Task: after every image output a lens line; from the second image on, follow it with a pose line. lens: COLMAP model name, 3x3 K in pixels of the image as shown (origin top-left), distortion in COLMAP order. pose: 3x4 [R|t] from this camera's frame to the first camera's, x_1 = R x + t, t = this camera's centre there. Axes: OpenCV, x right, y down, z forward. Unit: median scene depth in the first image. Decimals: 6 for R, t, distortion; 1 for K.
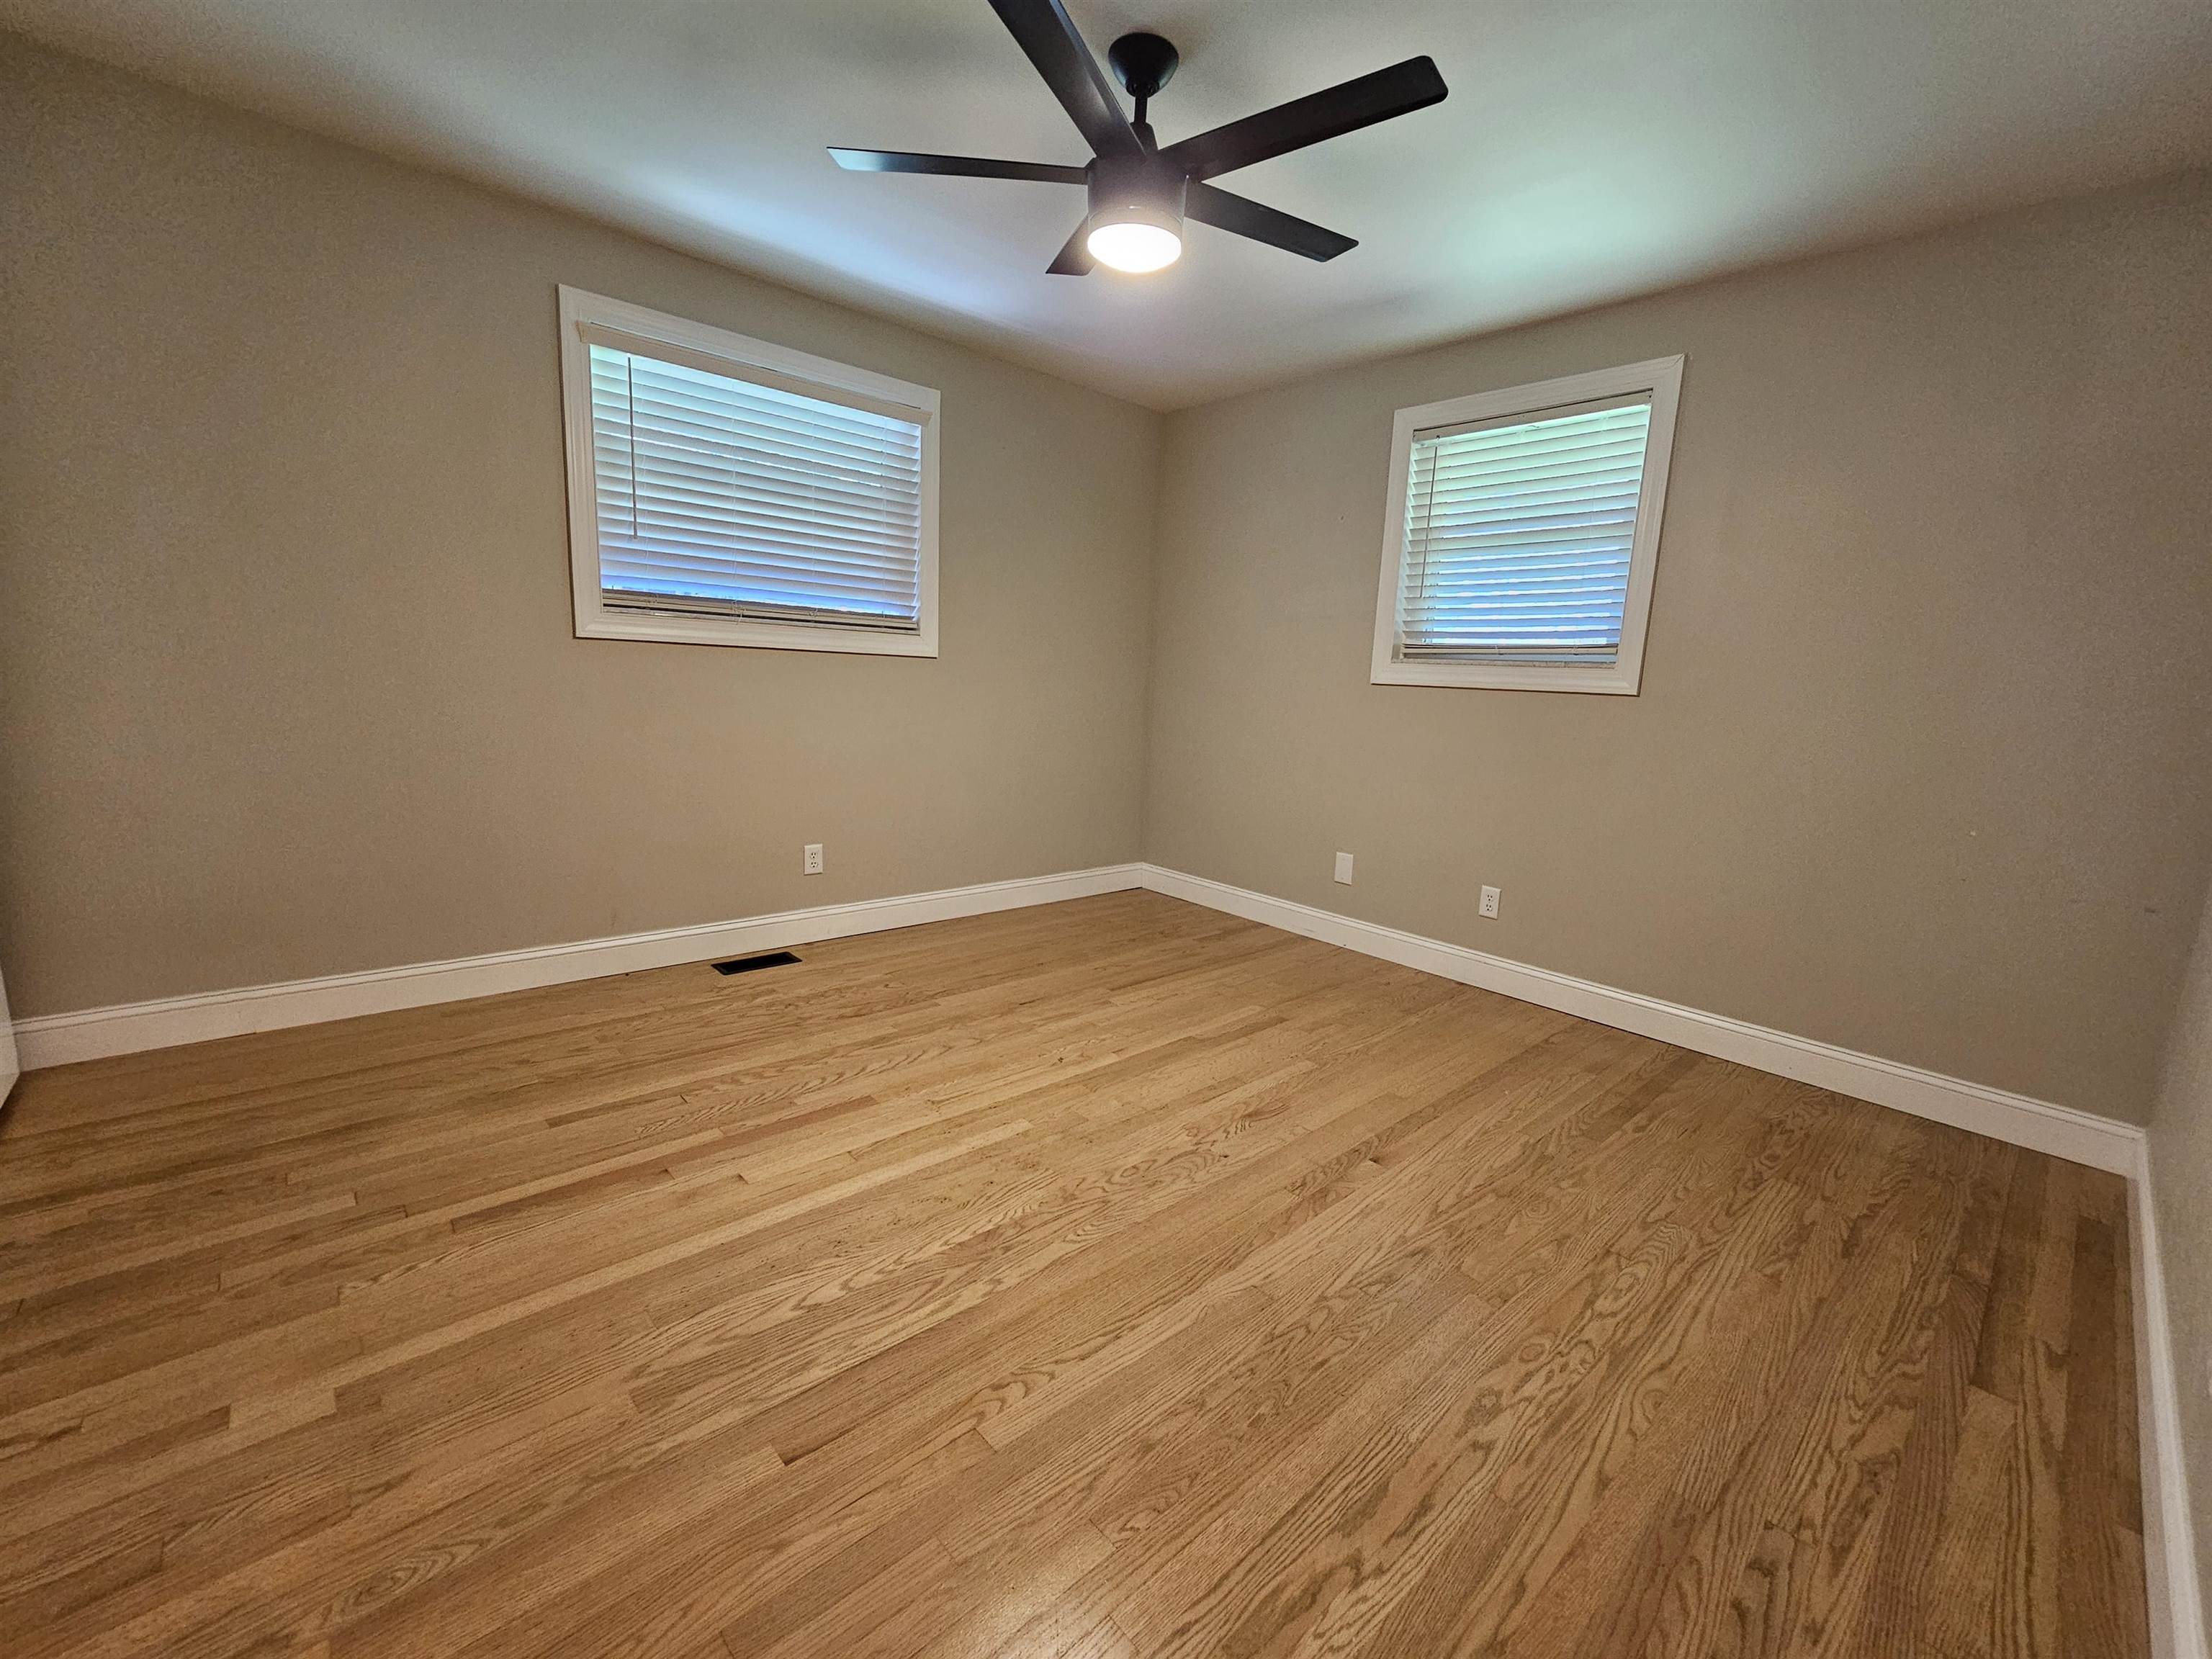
lens RADIAL K [[904.0, 0, 1131.9], [0, 904.0, 827.0], [0, 0, 1]] dist [-0.006315, 0.002437]
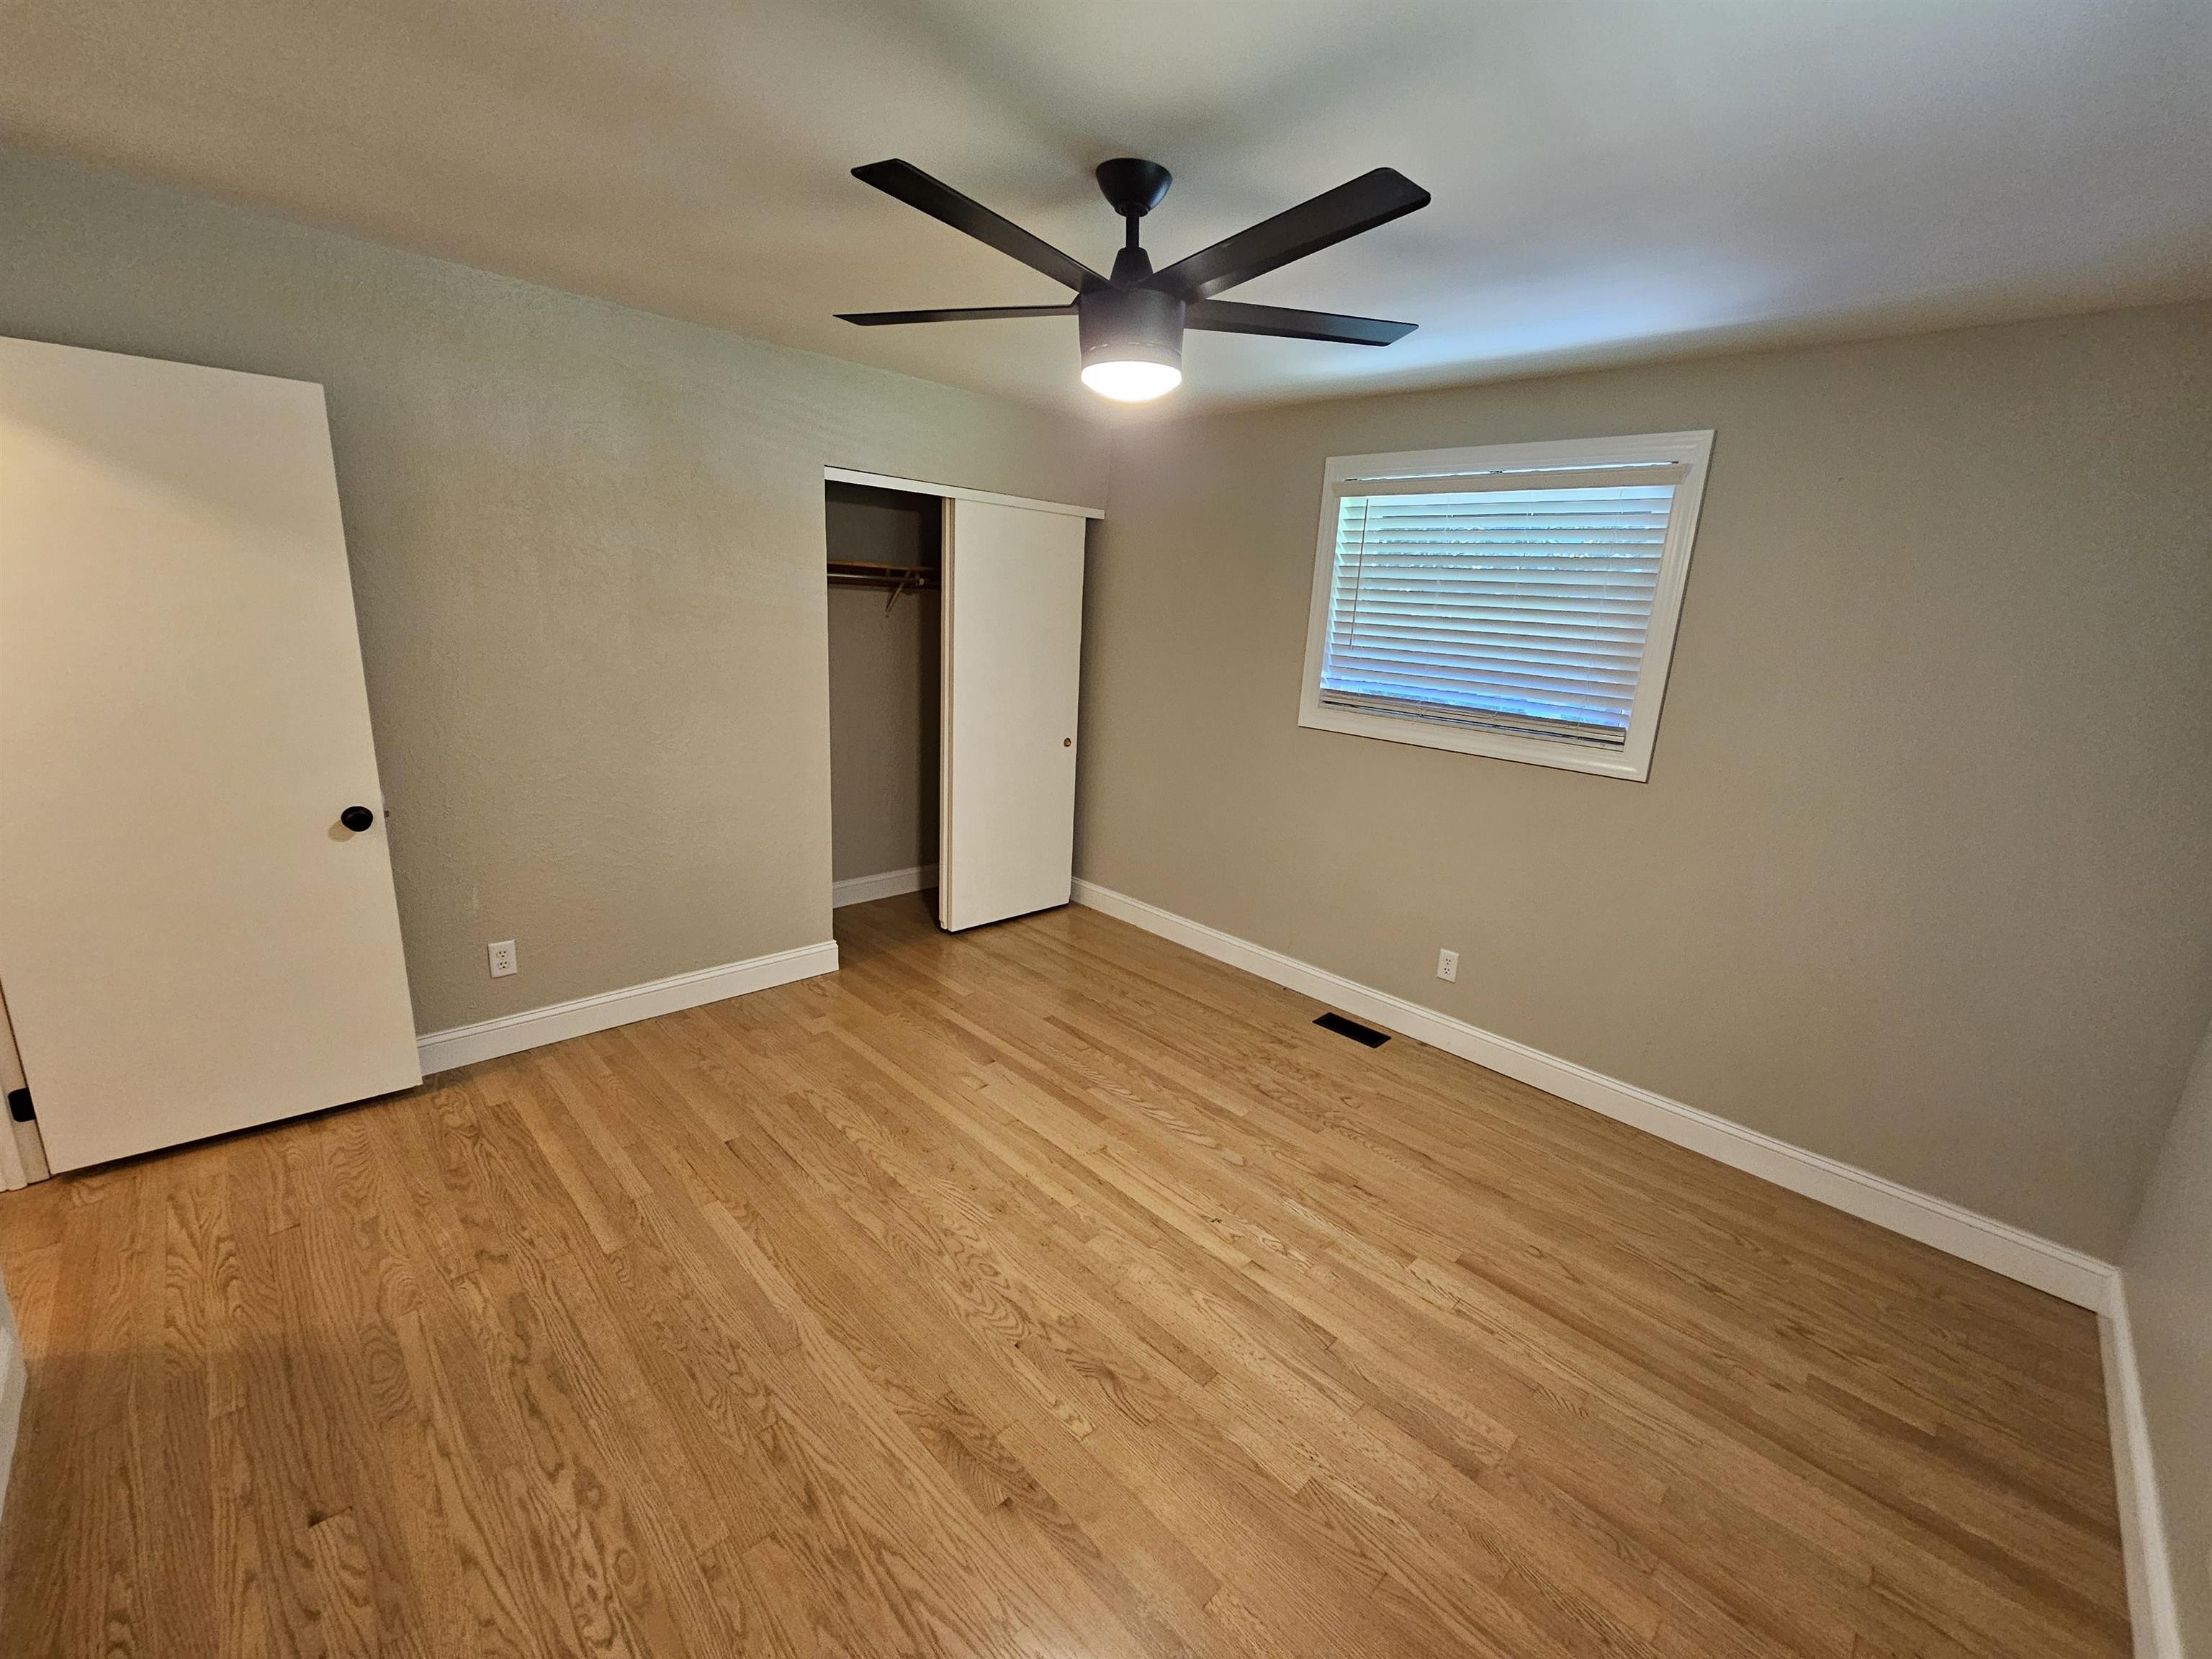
lens RADIAL K [[904.0, 0, 1131.9], [0, 904.0, 827.0], [0, 0, 1]] dist [-0.006315, 0.002437]
pose [[0.048053, 0.190403, -0.980529, 1.047983], [-0.229910, 0.957413, 0.174647, -0.376037], [0.972025, 0.217041, 0.089782, 1.060238]]
